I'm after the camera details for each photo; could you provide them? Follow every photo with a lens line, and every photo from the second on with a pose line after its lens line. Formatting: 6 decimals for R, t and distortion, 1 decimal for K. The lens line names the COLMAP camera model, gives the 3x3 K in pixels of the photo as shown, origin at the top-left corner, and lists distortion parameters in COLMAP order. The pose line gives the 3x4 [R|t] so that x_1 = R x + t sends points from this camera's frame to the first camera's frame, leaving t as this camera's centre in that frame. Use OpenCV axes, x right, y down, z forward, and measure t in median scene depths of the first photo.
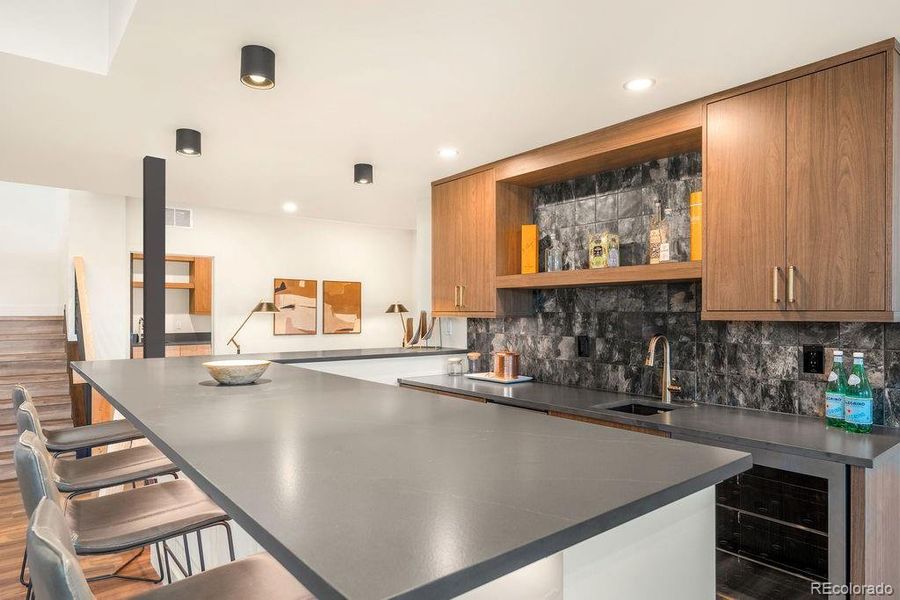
lens RADIAL K [[537.5, 0, 448.5], [0, 537.5, 314.6], [0, 0, 1]] dist [0.000580, -0.000001]
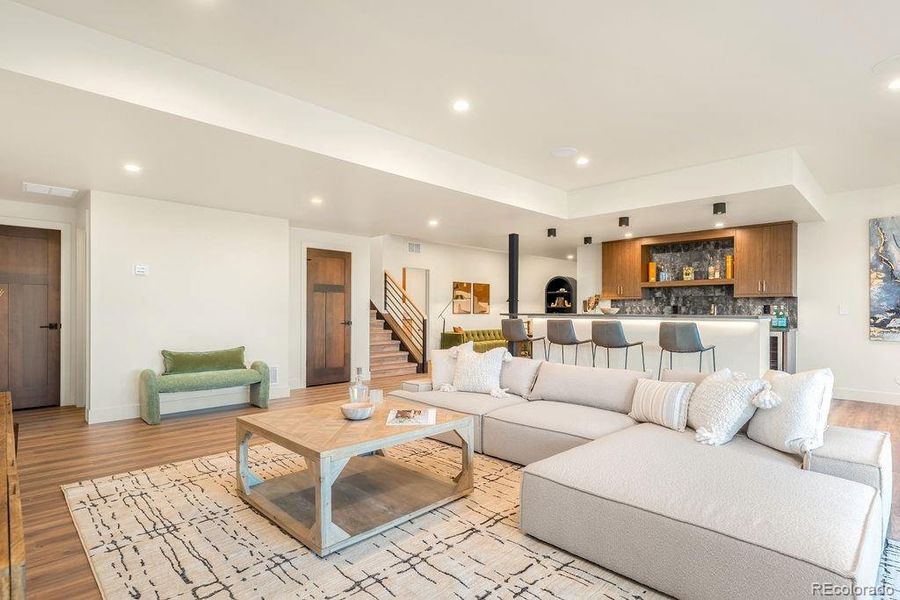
lens RADIAL K [[452.6, 0, 452.9], [0, 452.6, 313.1], [0, 0, 1]] dist [-0.003545, -0.000567]
pose [[0.994760, 0.000803, 0.102238, -1.059311], [-0.001062, 0.999996, 0.002479, 0.072328], [-0.102236, -0.002575, 0.994757, -1.082235]]
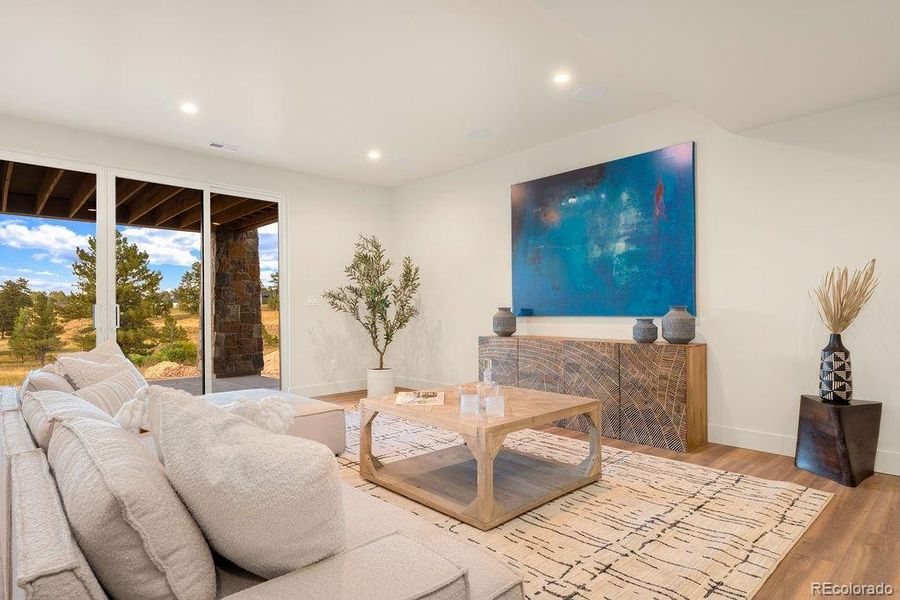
lens RADIAL K [[508.2, 0, 450.0], [0, 508.2, 300.0], [0, 0, 1]] dist [-0.000295, -0.000306]
pose [[-0.997670, 0.006086, -0.067951, -1.038495], [0.007258, 0.999829, -0.017016, 0.102229], [0.067836, -0.017469, -0.997544, 0.687569]]
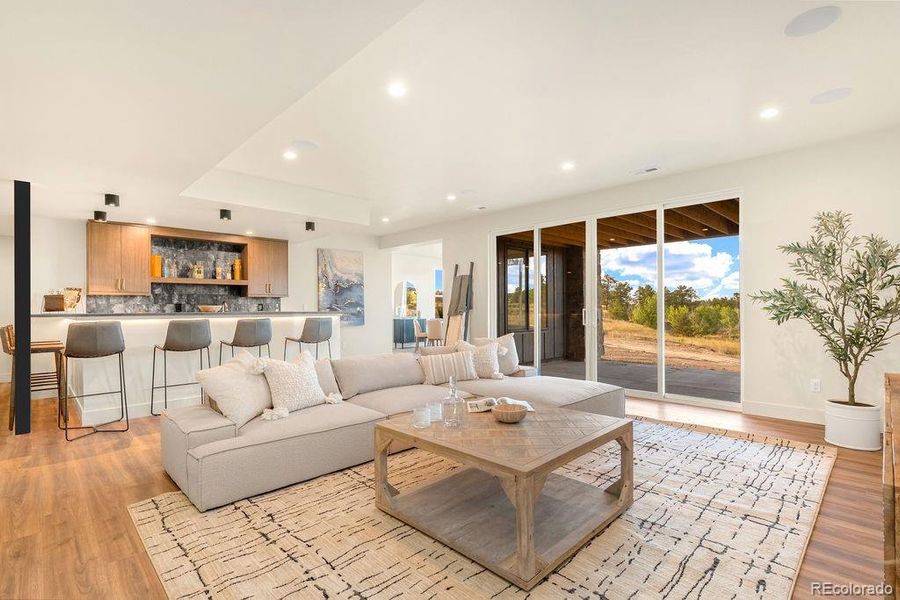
lens RADIAL K [[425.4, 0, 452.8], [0, 425.4, 313.7], [0, 0, 1]] dist [-0.002646, -0.000452]
pose [[-0.096115, -0.014455, 0.995265, -1.861868], [0.009630, 0.999834, 0.015451, 0.069232], [-0.995324, 0.011069, -0.095960, -0.078122]]
